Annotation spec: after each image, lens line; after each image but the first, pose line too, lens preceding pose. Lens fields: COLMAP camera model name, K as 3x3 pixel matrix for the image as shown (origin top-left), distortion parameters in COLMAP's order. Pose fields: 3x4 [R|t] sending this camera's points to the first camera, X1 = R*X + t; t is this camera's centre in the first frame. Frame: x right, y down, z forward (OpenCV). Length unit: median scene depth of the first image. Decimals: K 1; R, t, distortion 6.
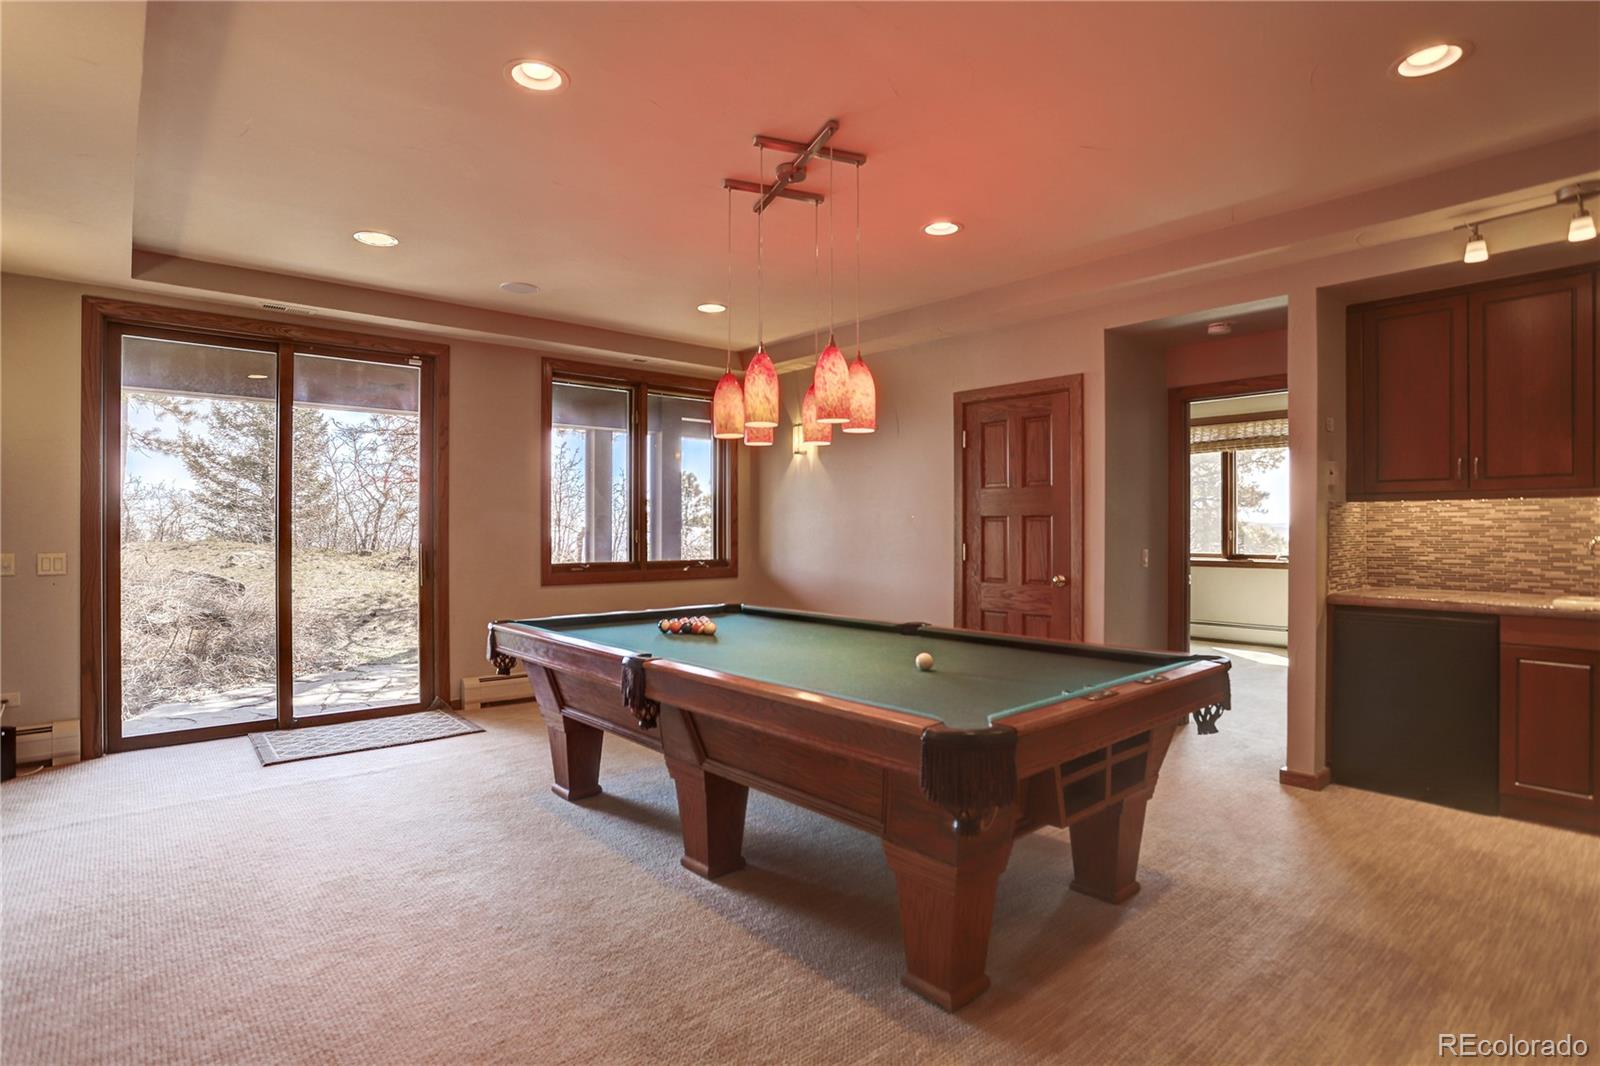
lens RADIAL K [[796.0, 0, 786.6], [0, 796.0, 530.8], [0, 0, 1]] dist [-0.063531, 0.000077]
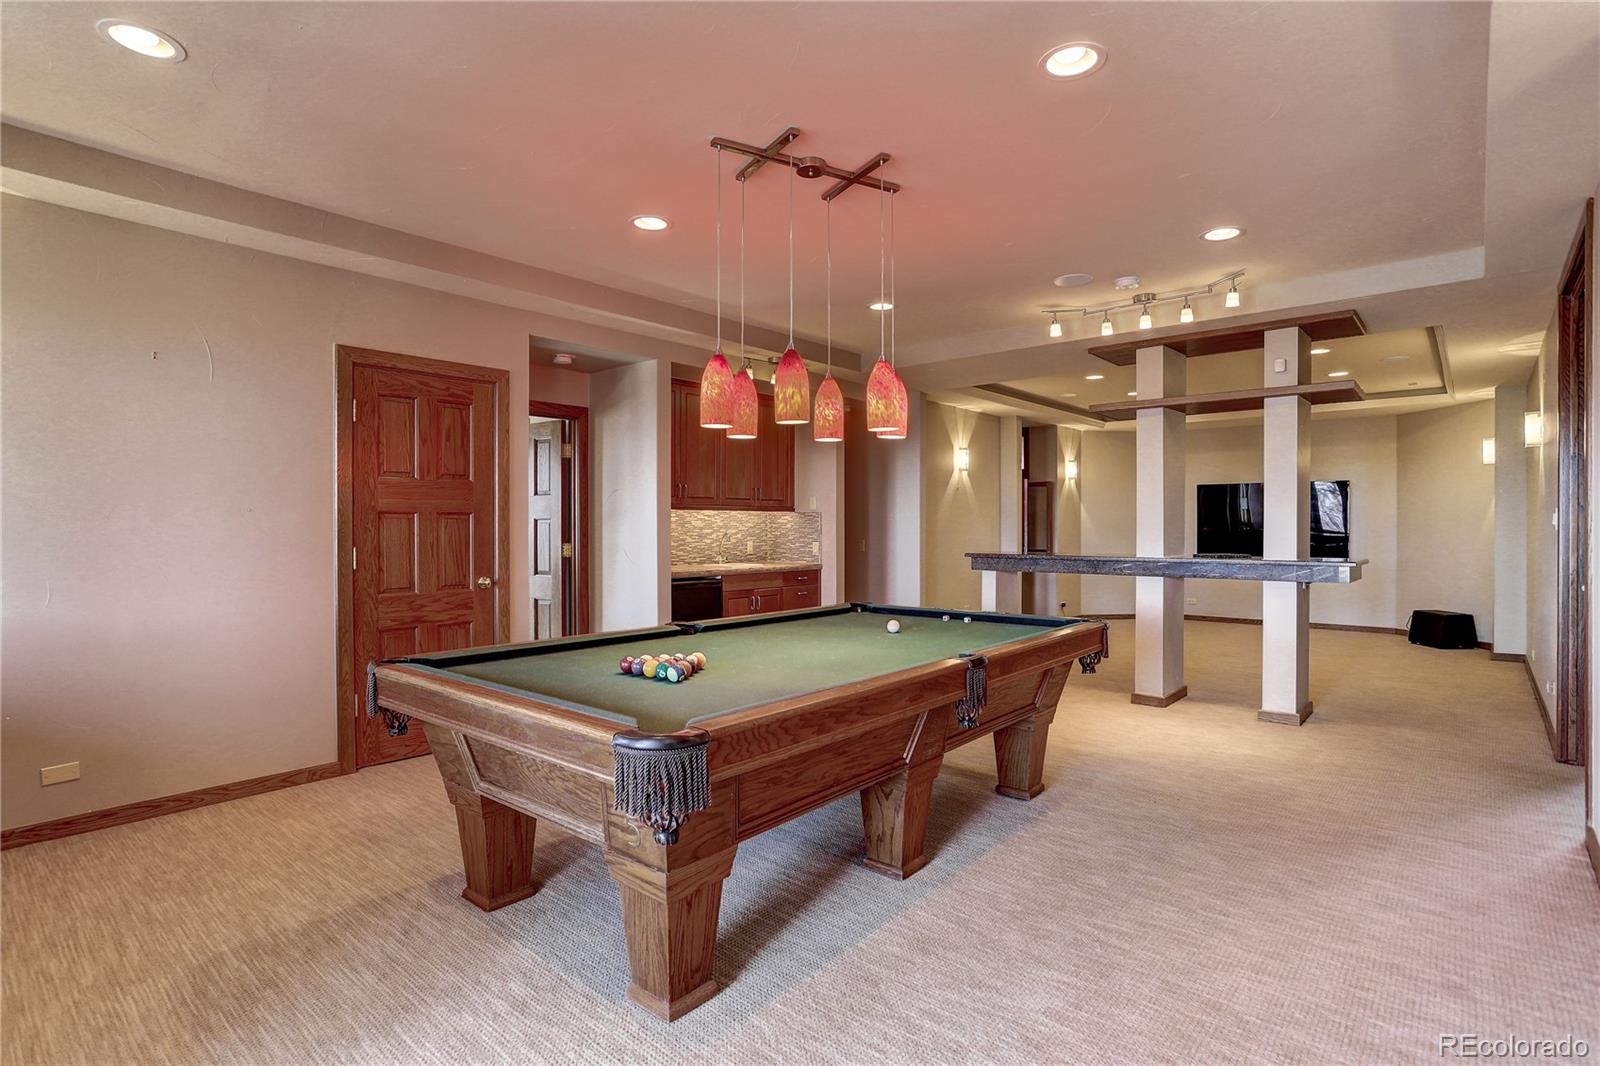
lens RADIAL K [[796.0, 0, 786.6], [0, 796.0, 530.8], [0, 0, 1]] dist [-0.063531, 0.000077]
pose [[-0.135640, -0.003375, 0.990752, -0.630672], [0.003256, 0.999987, 0.003852, -0.001039], [-0.990753, 0.003748, -0.135628, 0.759145]]
